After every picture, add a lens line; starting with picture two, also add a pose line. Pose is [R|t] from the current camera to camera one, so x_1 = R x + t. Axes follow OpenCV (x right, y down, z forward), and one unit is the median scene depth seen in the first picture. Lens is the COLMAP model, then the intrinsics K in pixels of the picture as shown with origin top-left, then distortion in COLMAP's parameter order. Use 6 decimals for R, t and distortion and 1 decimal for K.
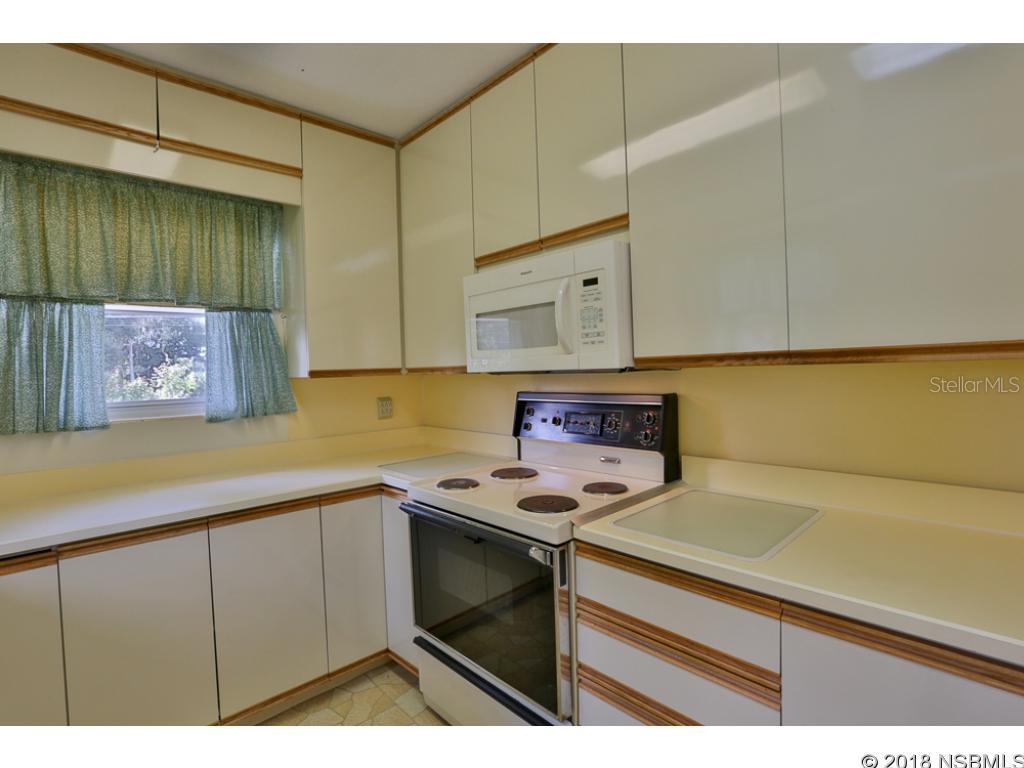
lens RADIAL K [[493.2, 0, 516.2], [0, 493.2, 382.1], [0, 0, 1]] dist [-0.028026, 0.002787]
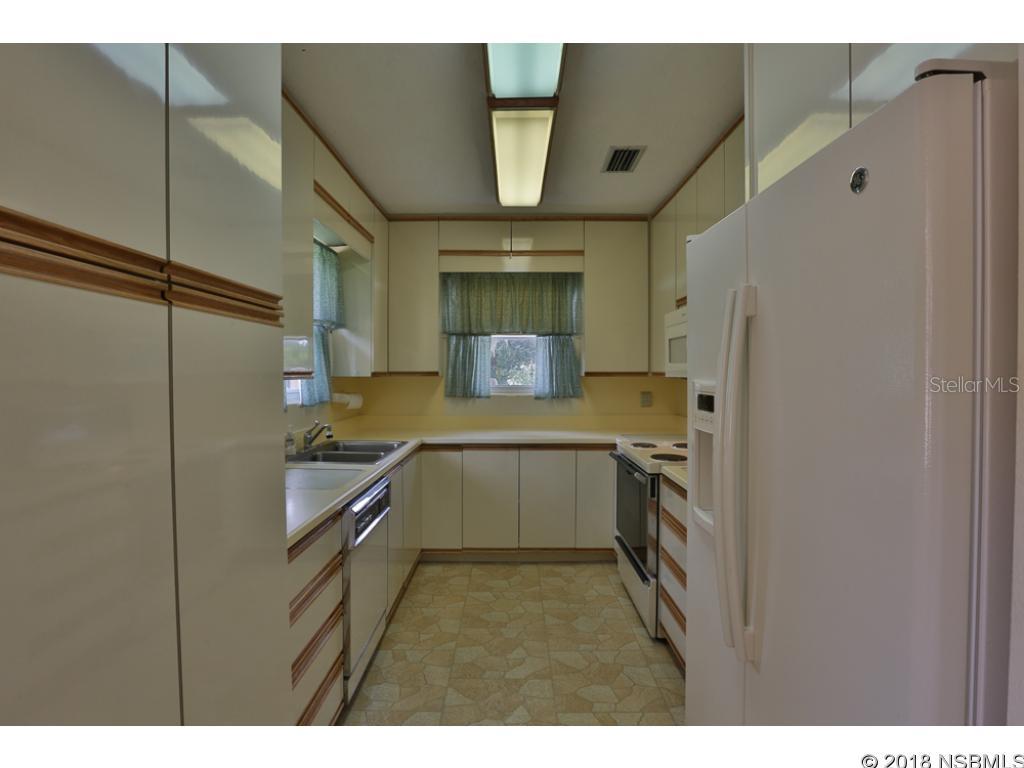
lens RADIAL K [[493.2, 0, 510.9], [0, 493.2, 380.0], [0, 0, 1]] dist [-0.028026, 0.002787]
pose [[0.741494, 0.043146, -0.669571, 0.557204], [-0.041701, 0.998965, 0.018191, -0.018074], [0.669662, 0.014433, 0.742526, -0.434006]]
